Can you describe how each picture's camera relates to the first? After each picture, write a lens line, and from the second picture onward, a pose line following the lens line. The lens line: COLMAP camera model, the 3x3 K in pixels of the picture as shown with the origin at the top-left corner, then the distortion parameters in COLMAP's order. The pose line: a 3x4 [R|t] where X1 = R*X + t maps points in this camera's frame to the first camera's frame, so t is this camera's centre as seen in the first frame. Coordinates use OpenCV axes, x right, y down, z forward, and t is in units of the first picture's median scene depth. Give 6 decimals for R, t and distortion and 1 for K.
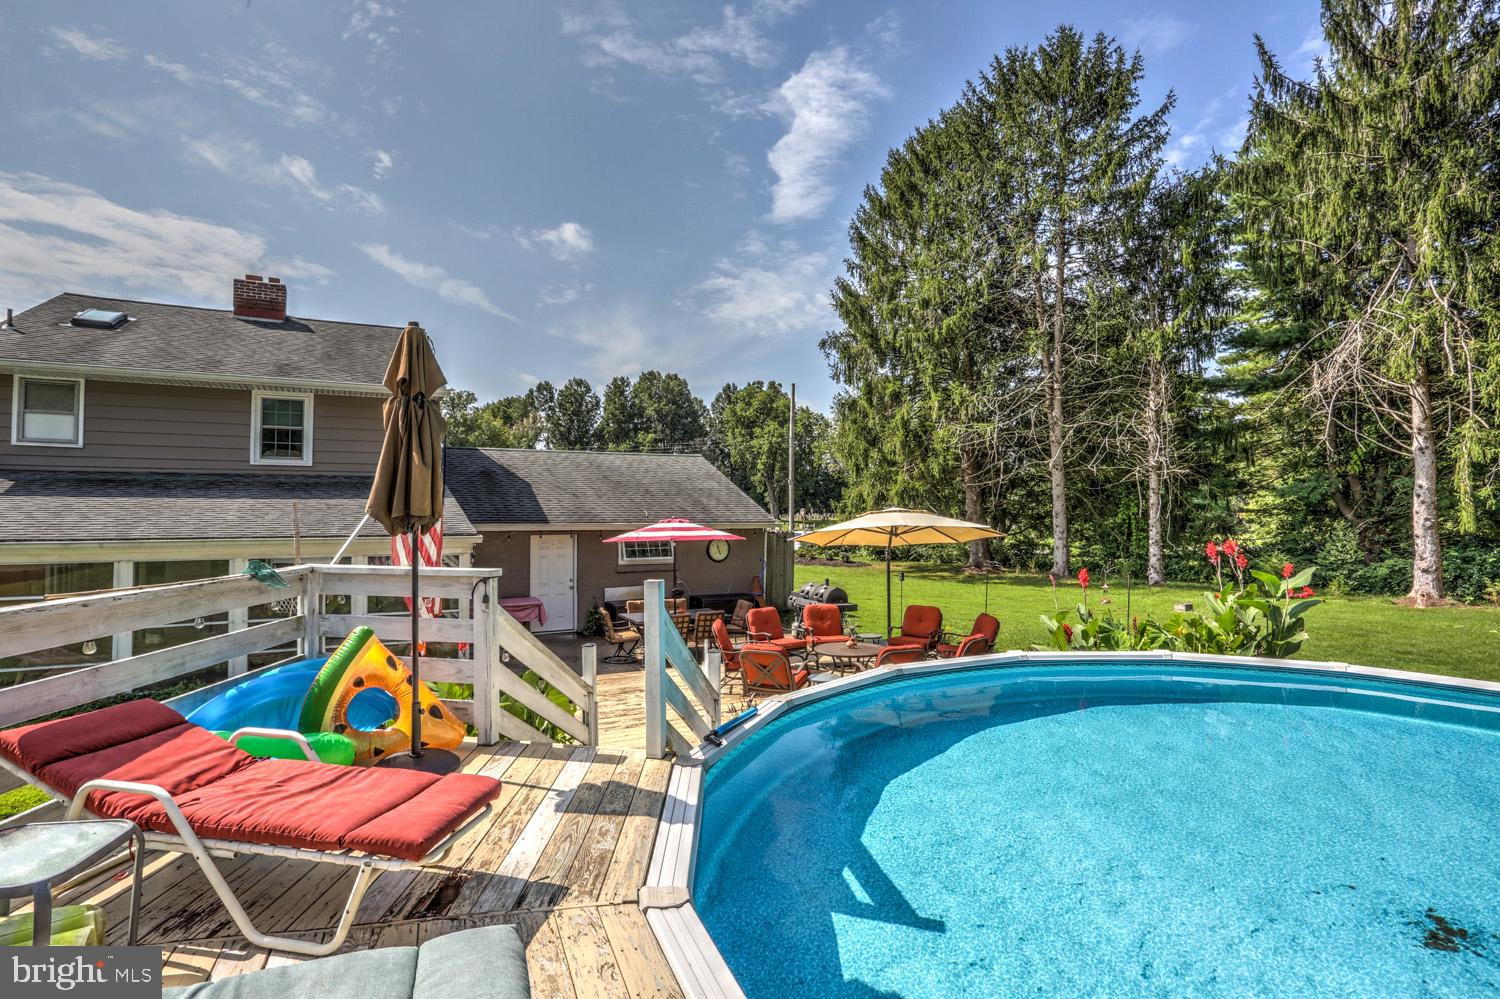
lens RADIAL K [[720.1, 0, 750.0], [0, 720.1, 499.5], [0, 0, 1]] dist [-0.062274, 0.018696]
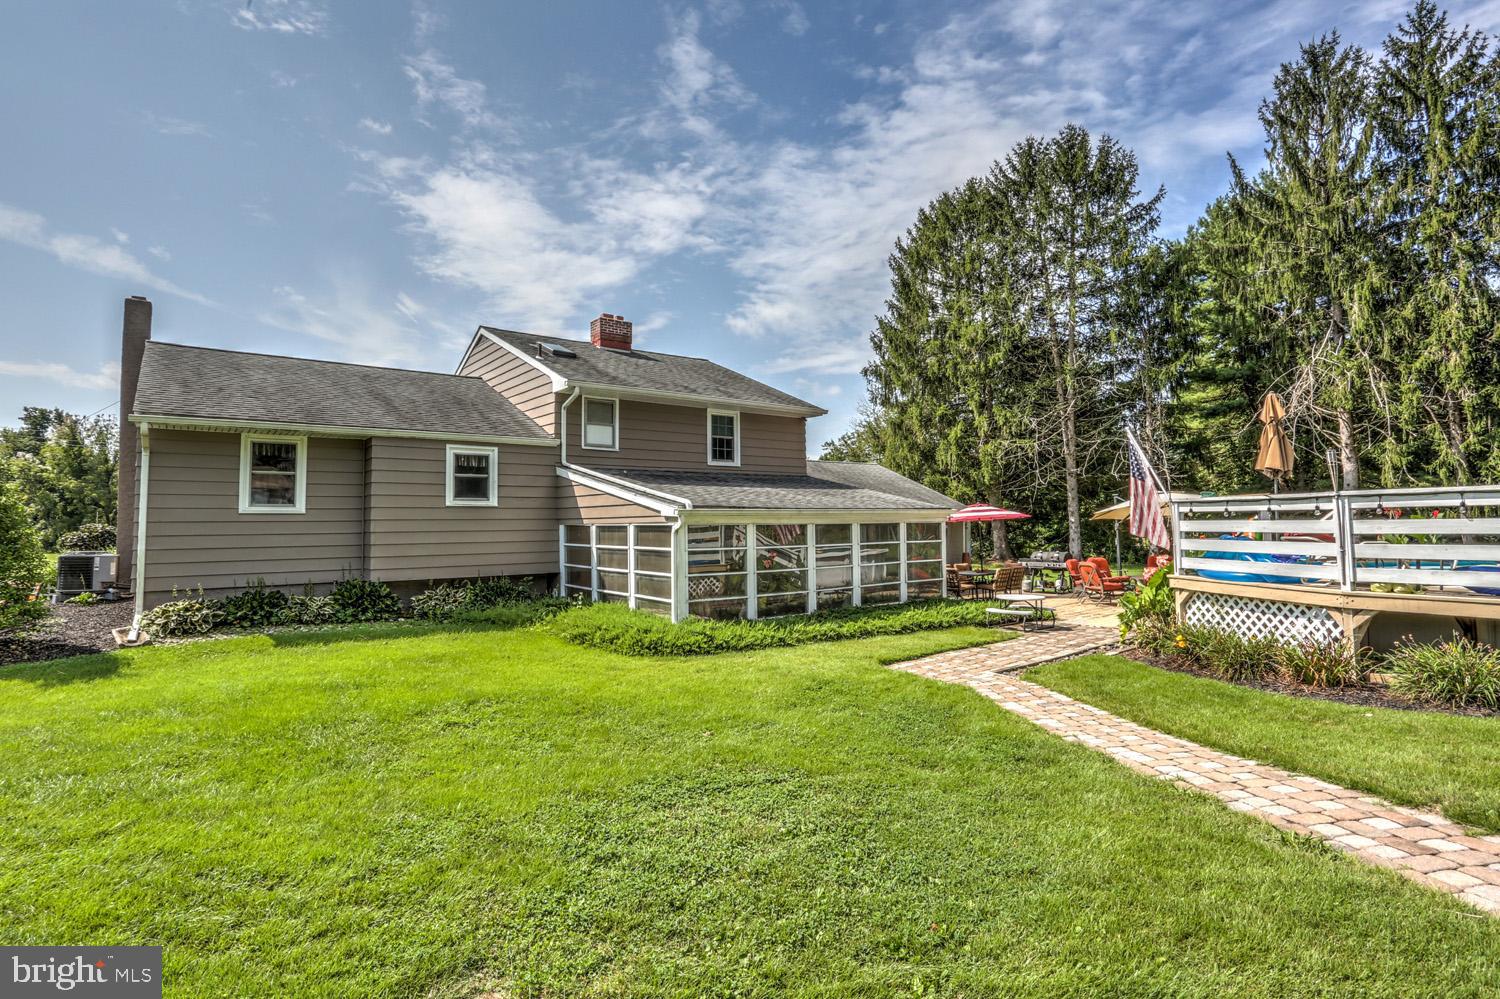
lens RADIAL K [[720.1, 0, 750.0], [0, 720.1, 499.5], [0, 0, 1]] dist [-0.062274, 0.018696]
pose [[0.985506, -0.011474, 0.169251, -0.420822], [0.015697, 0.999597, -0.023638, 0.022445], [-0.168912, 0.025952, 0.985289, -0.162565]]
